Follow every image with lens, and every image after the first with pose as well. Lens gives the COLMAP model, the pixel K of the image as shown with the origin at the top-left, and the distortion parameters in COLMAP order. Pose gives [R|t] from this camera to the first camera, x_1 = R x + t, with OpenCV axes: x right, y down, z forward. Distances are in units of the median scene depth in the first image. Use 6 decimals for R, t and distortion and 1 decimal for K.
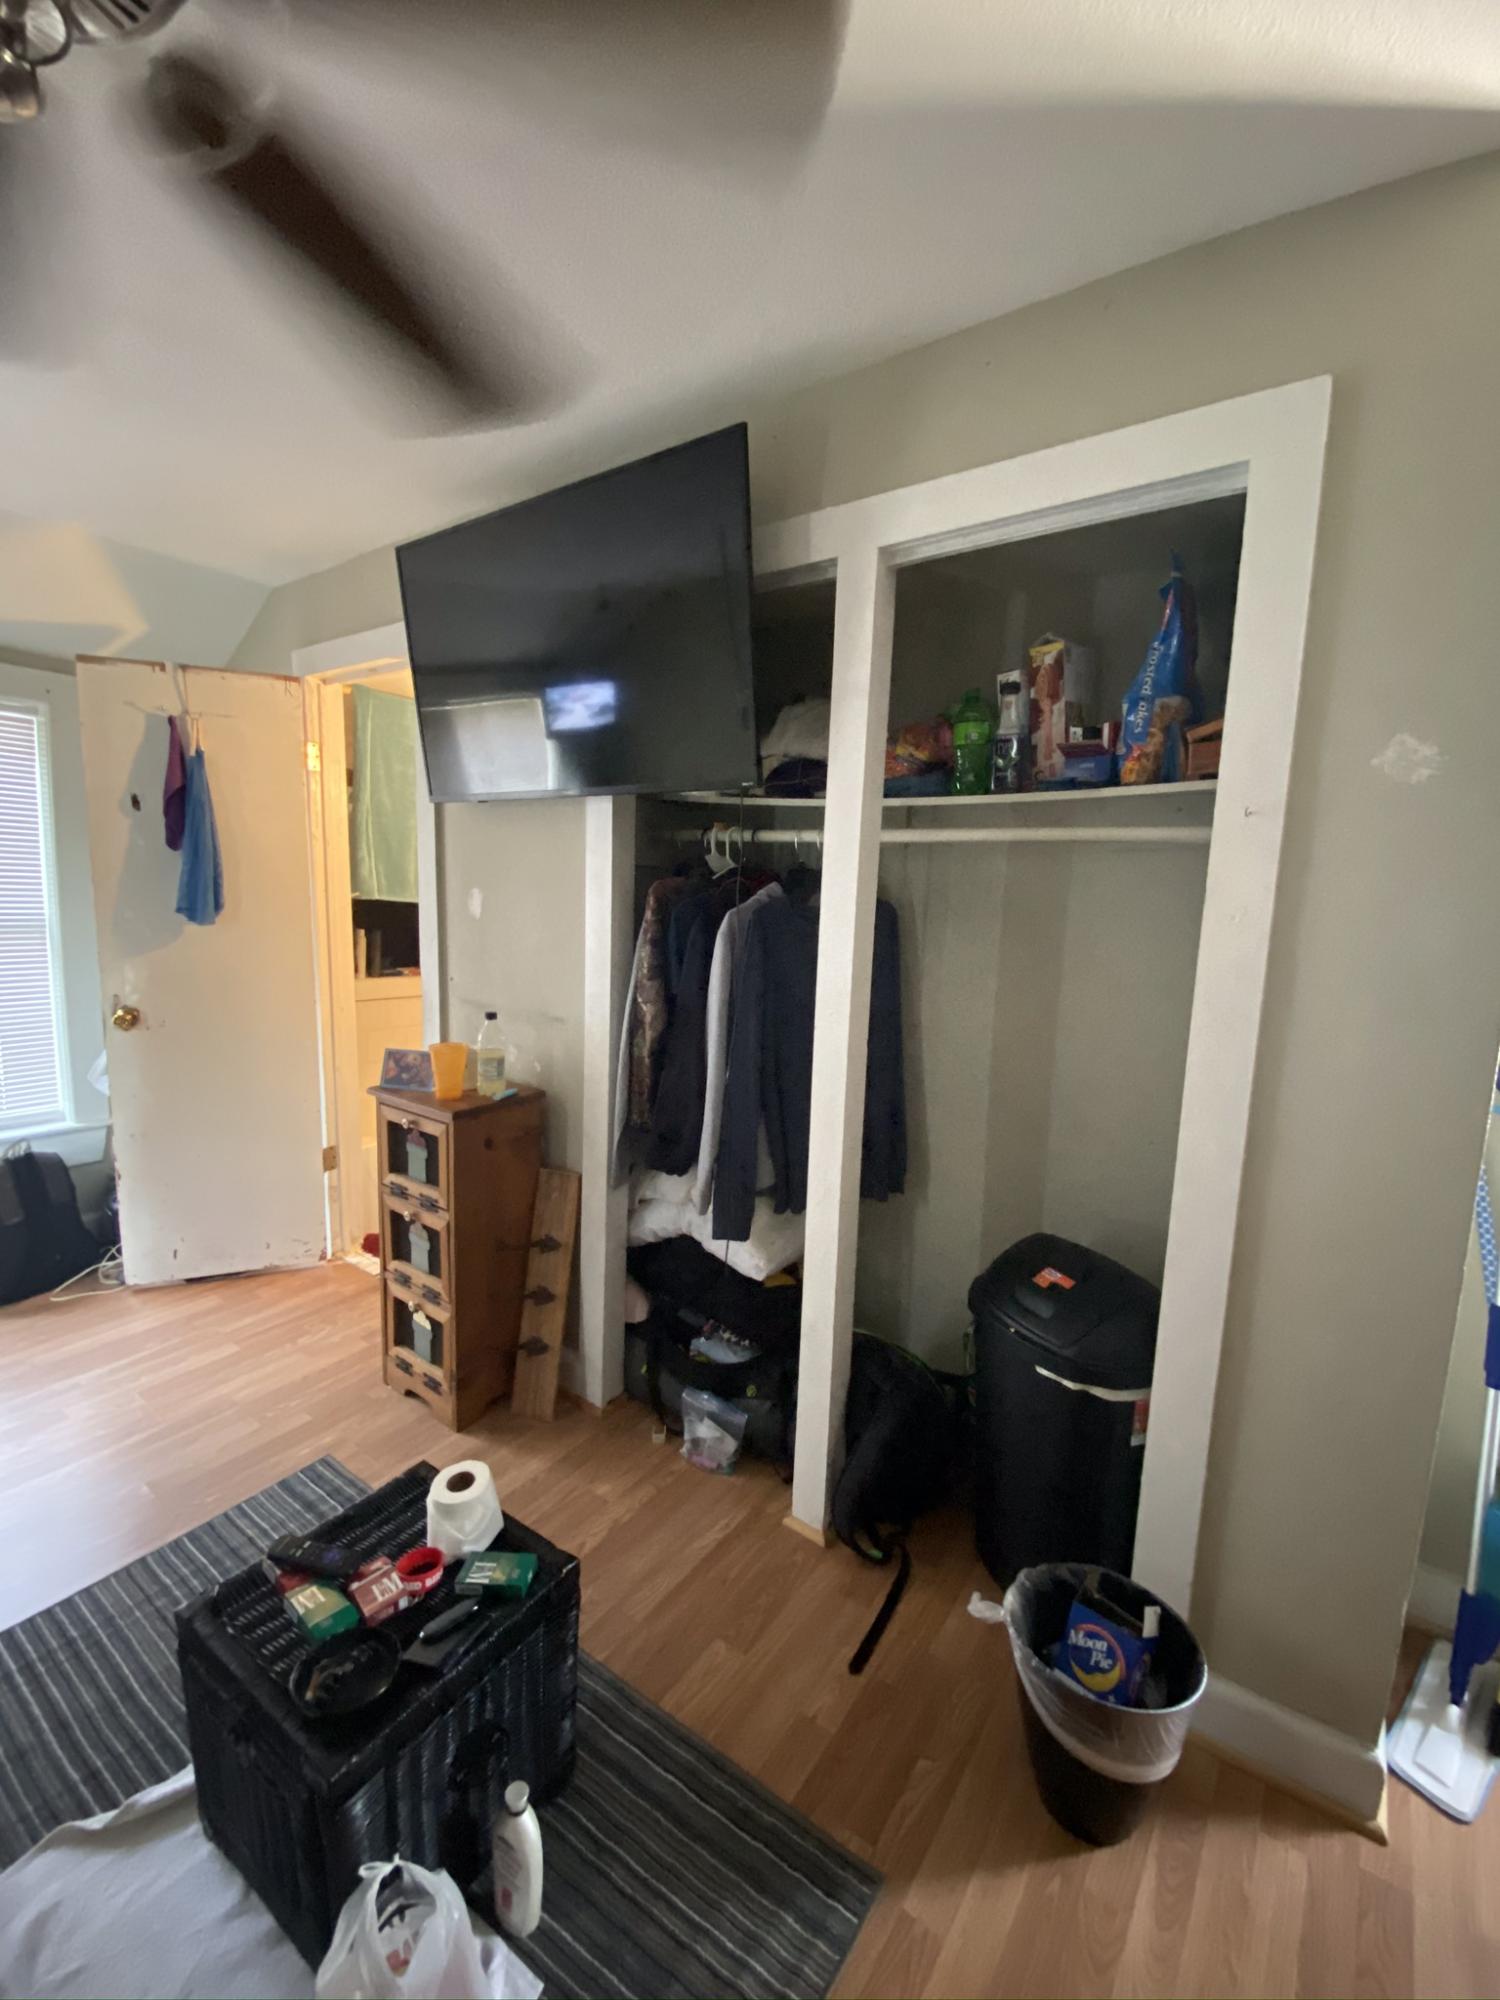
lens RADIAL K [[806.7, 0, 760.4], [0, 806.7, 995.8], [0, 0, 1]] dist [0.017772, -0.019361]
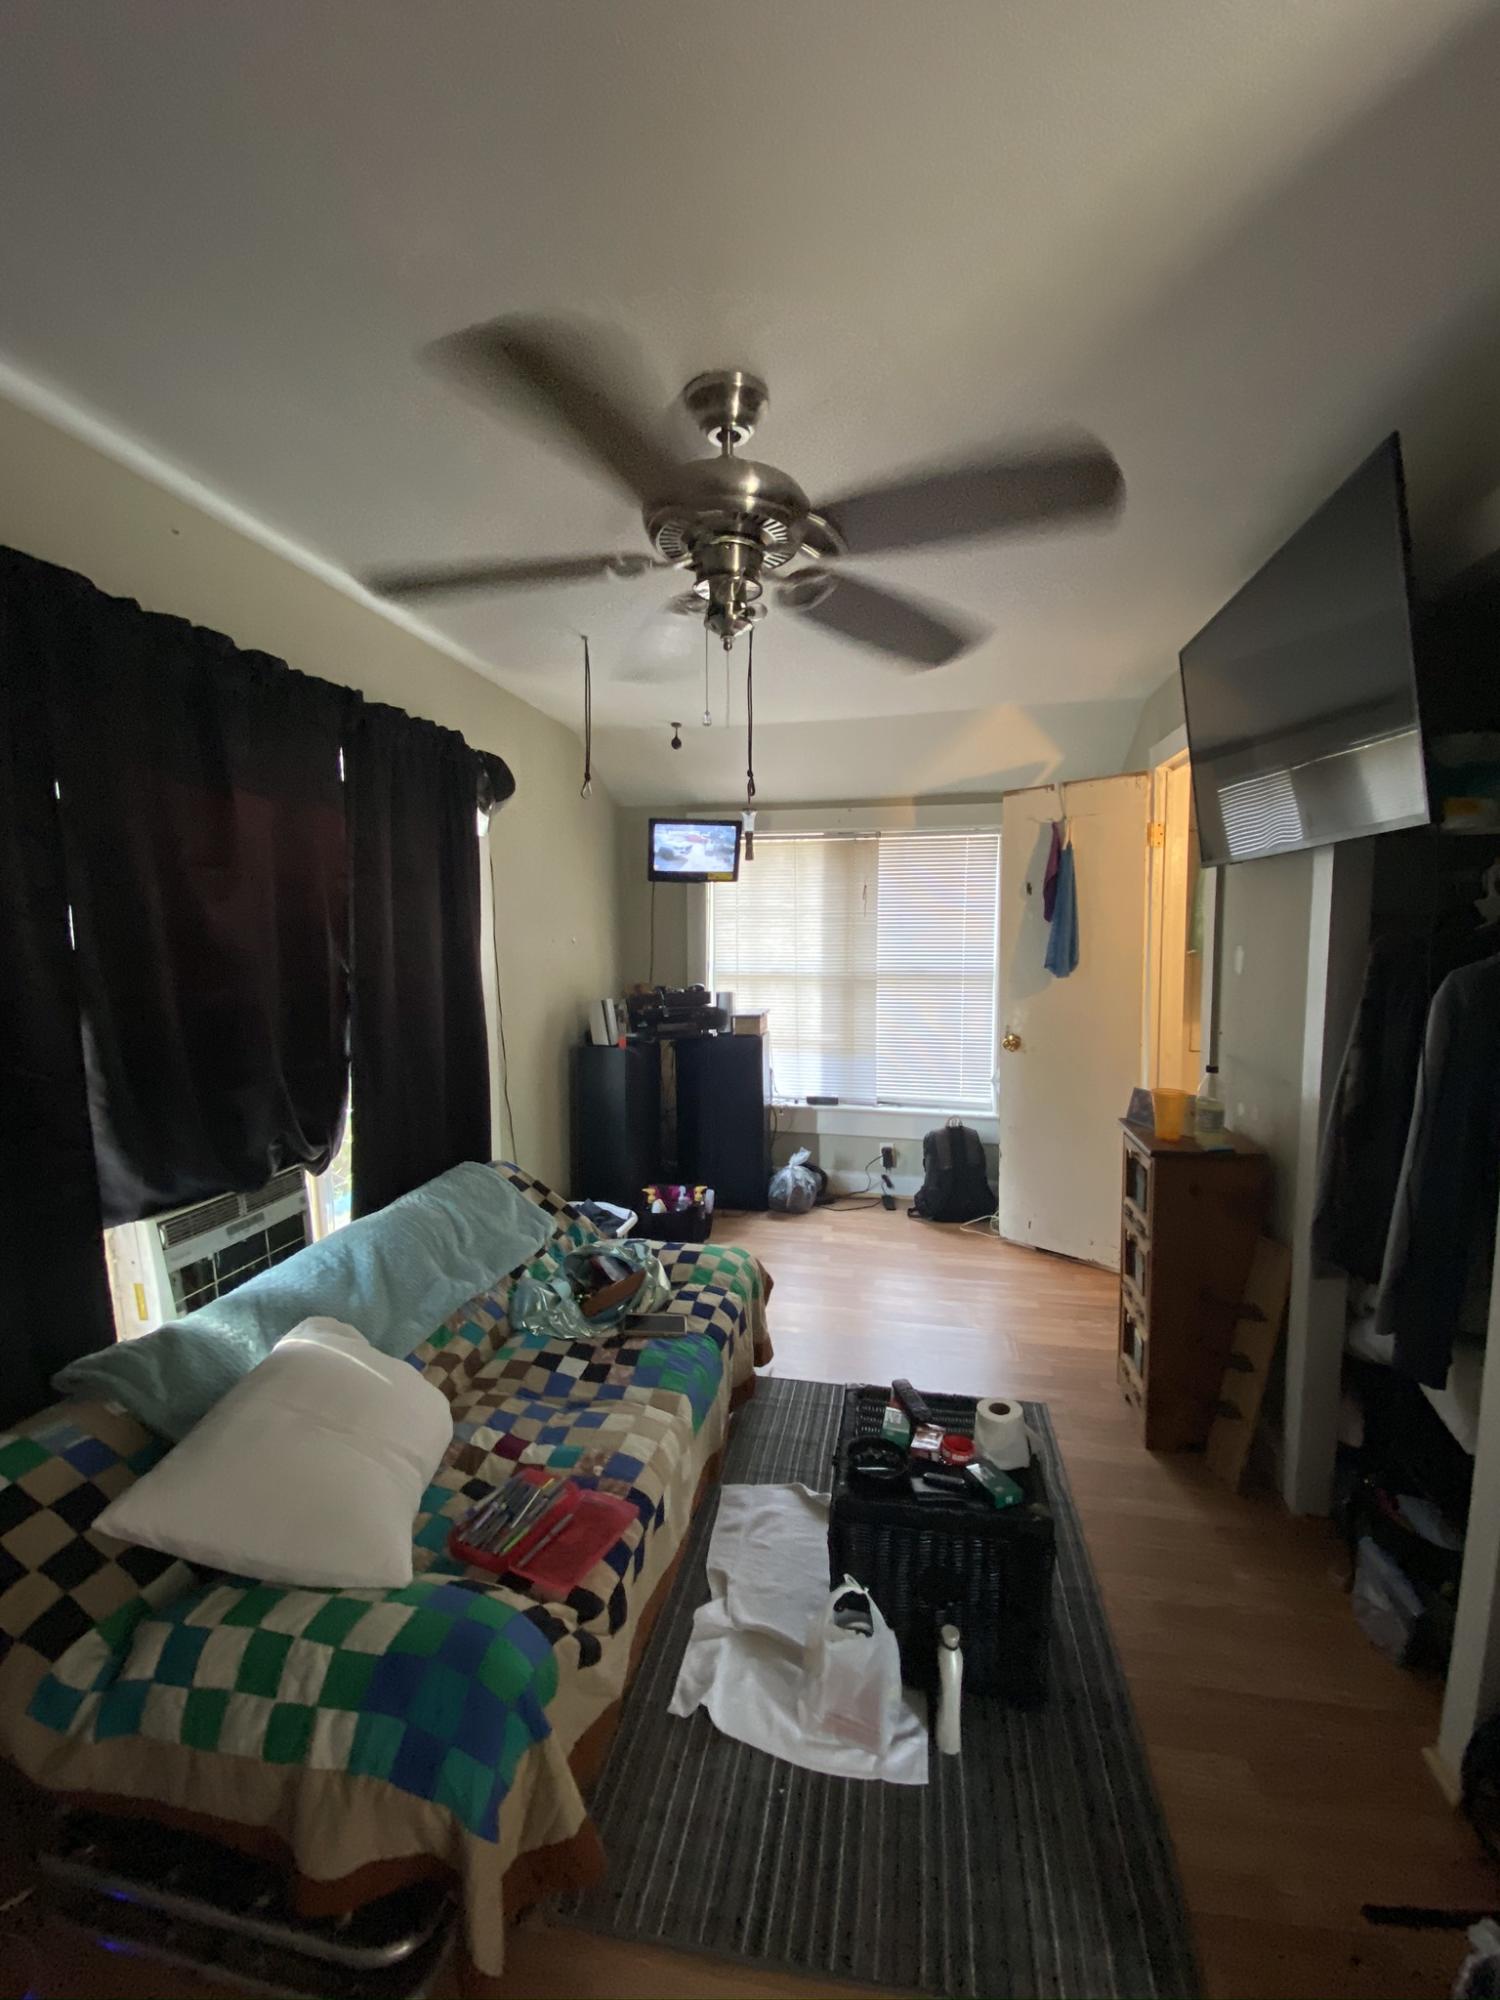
lens RADIAL K [[806.7, 0, 760.4], [0, 806.7, 995.8], [0, 0, 1]] dist [0.017772, -0.019361]
pose [[0.405322, 0.037853, -0.913390, 0.360242], [-0.093609, 0.995609, -0.000279, -0.014134], [0.909369, 0.085614, 0.407085, 0.036492]]
